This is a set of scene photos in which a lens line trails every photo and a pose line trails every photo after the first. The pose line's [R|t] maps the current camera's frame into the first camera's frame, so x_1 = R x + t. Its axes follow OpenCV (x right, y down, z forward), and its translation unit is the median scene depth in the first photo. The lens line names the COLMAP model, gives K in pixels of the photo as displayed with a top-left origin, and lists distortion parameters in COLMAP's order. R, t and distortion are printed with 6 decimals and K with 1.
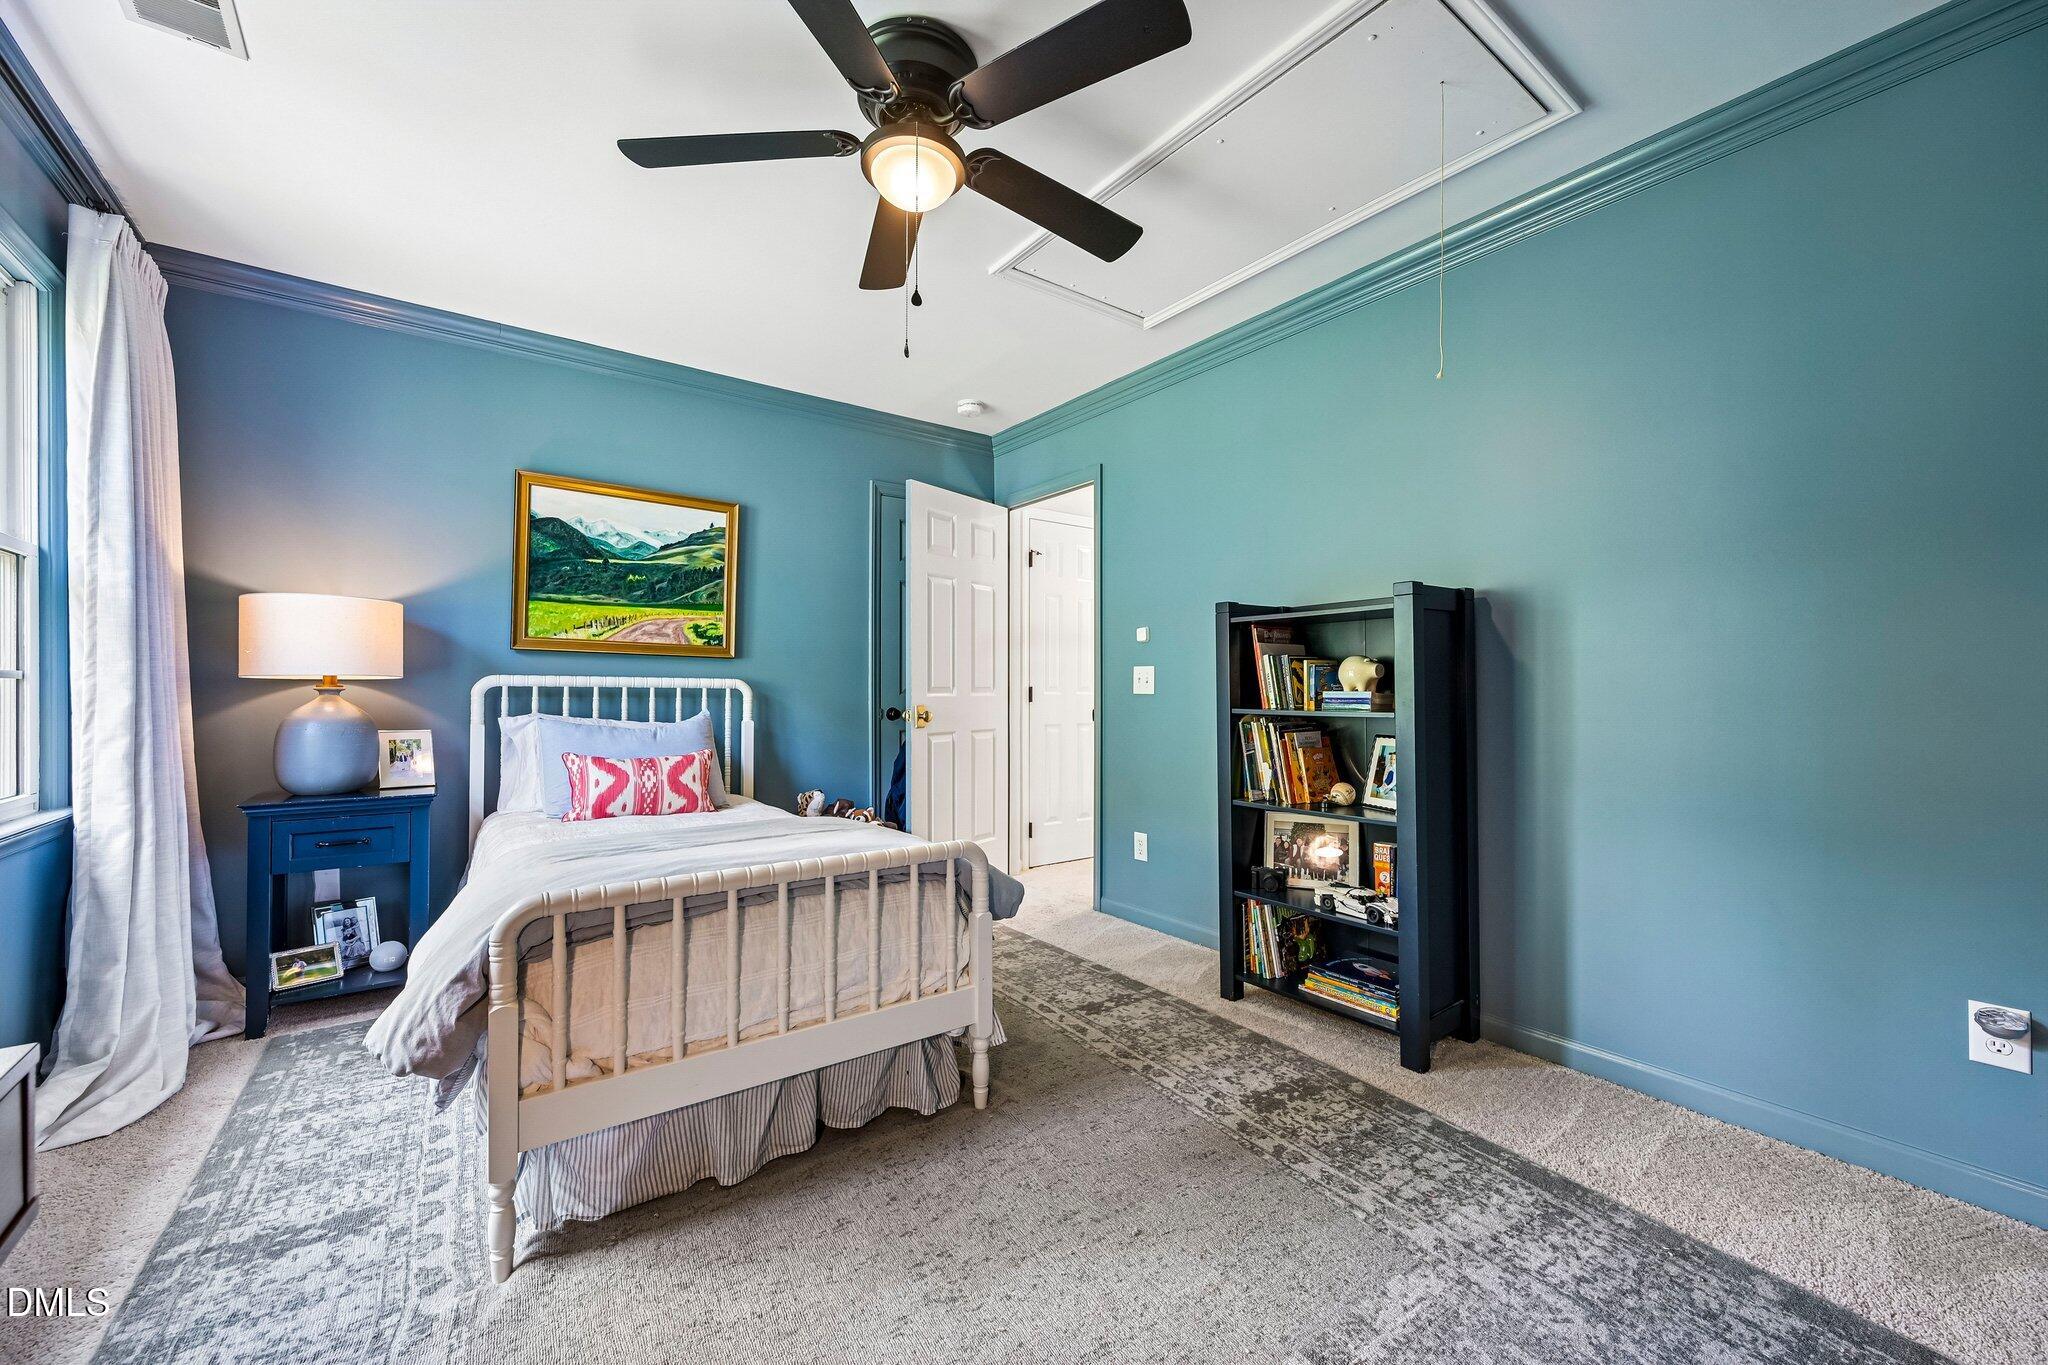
lens RADIAL K [[799.3, 0, 1024.0], [0, 799.3, 682.5], [0, 0, 1]] dist [0.001912, 0.000461]
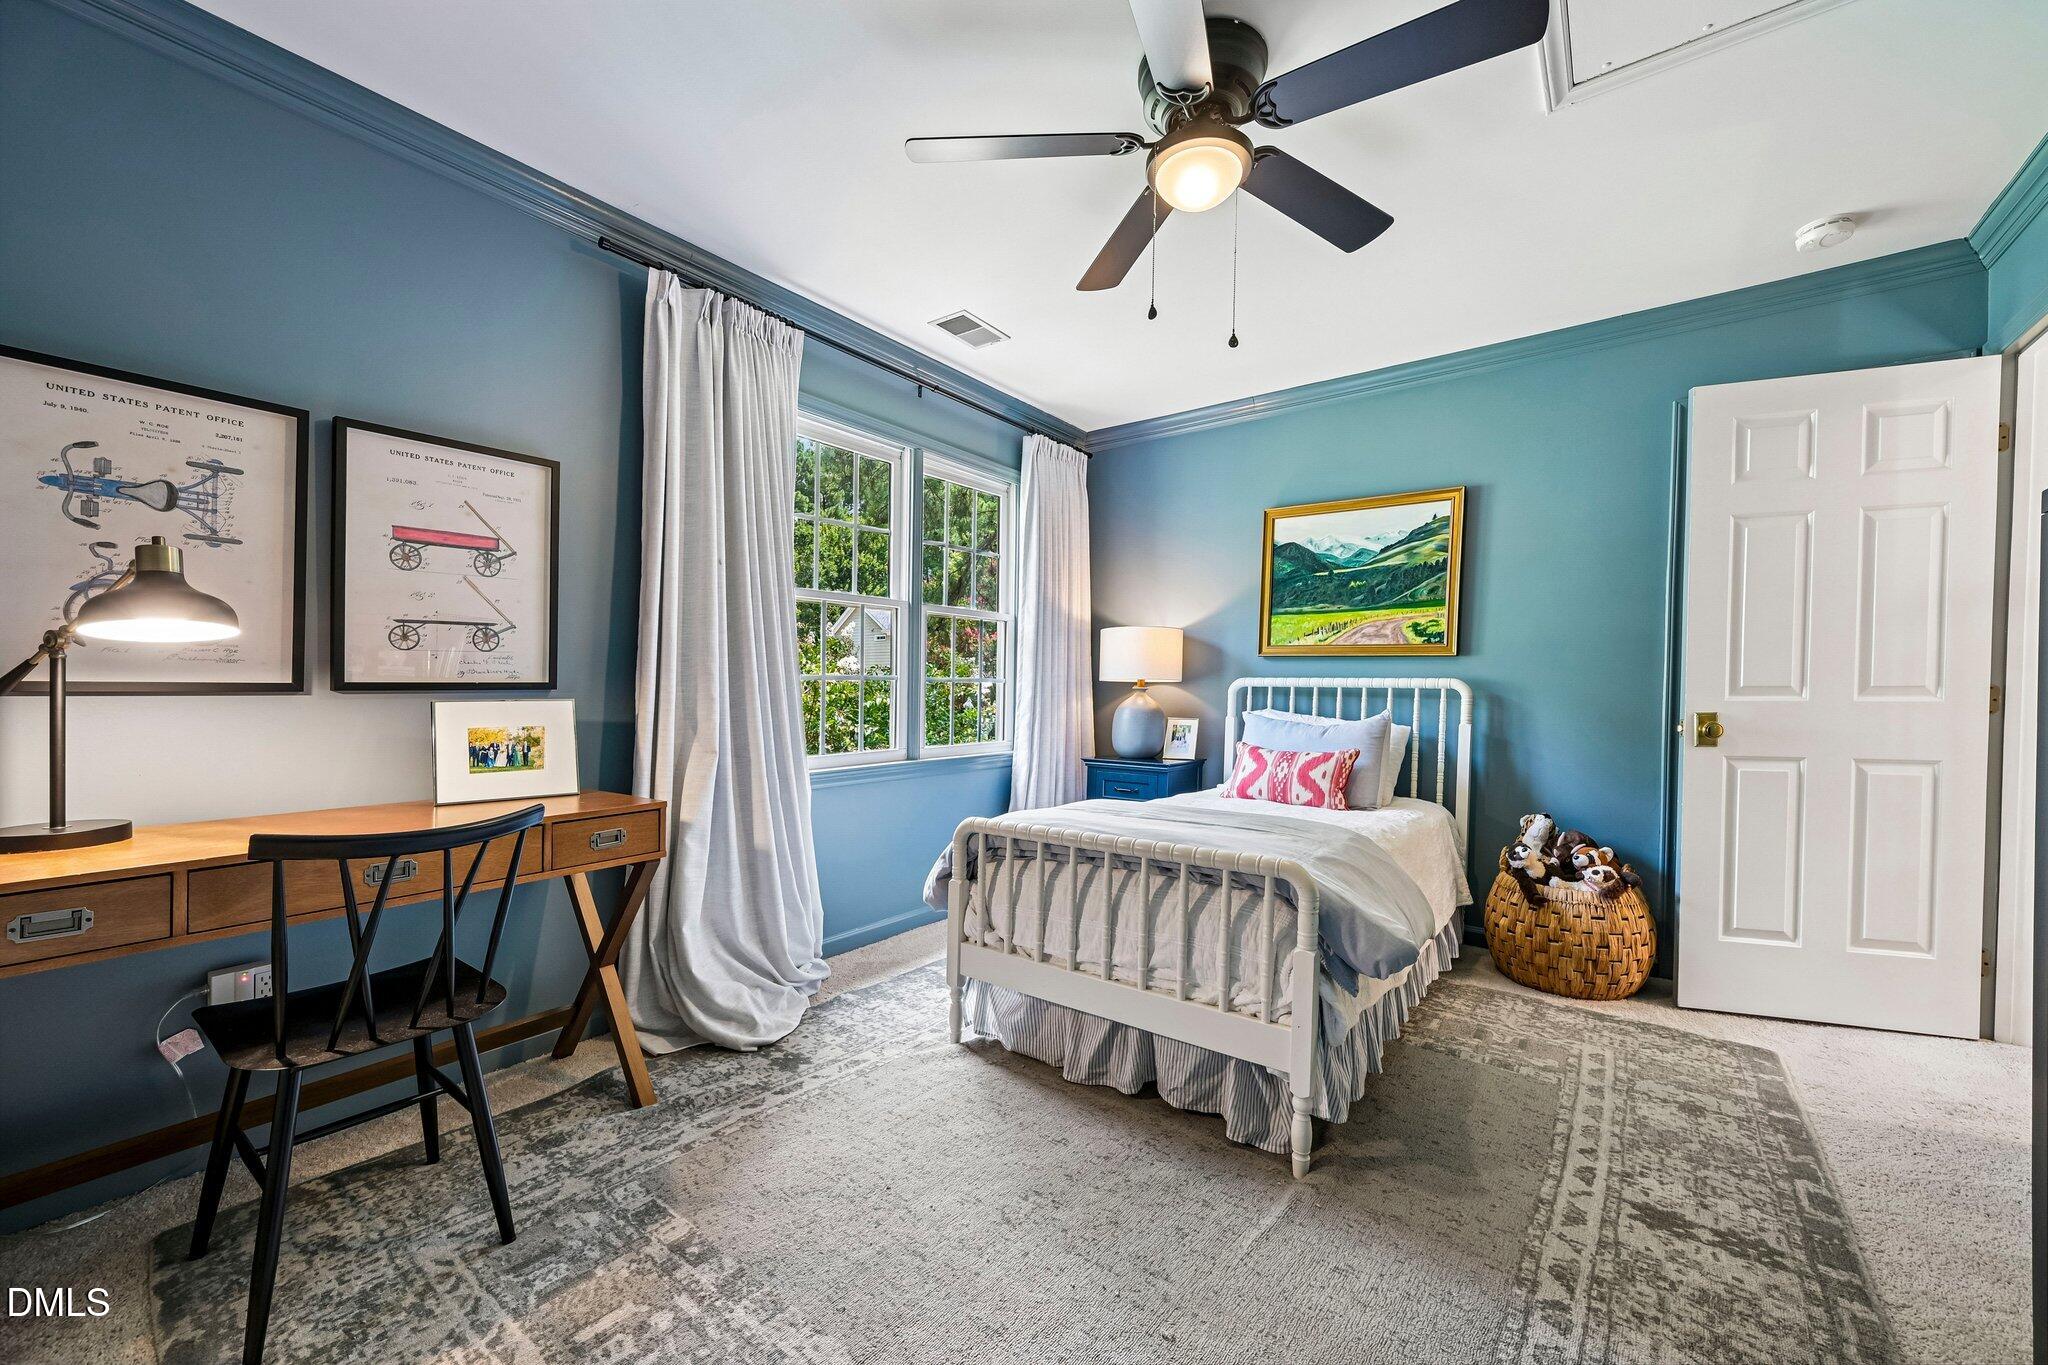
lens RADIAL K [[808.4, 0, 1020.5], [0, 808.4, 672.2], [0, 0, 1]] dist [0.012726, 0.000014]
pose [[0.288916, -0.017819, -0.957189, 0.433194], [0.004604, 0.999841, -0.017223, 0.002386], [0.957343, 0.000570, 0.288952, 0.283762]]
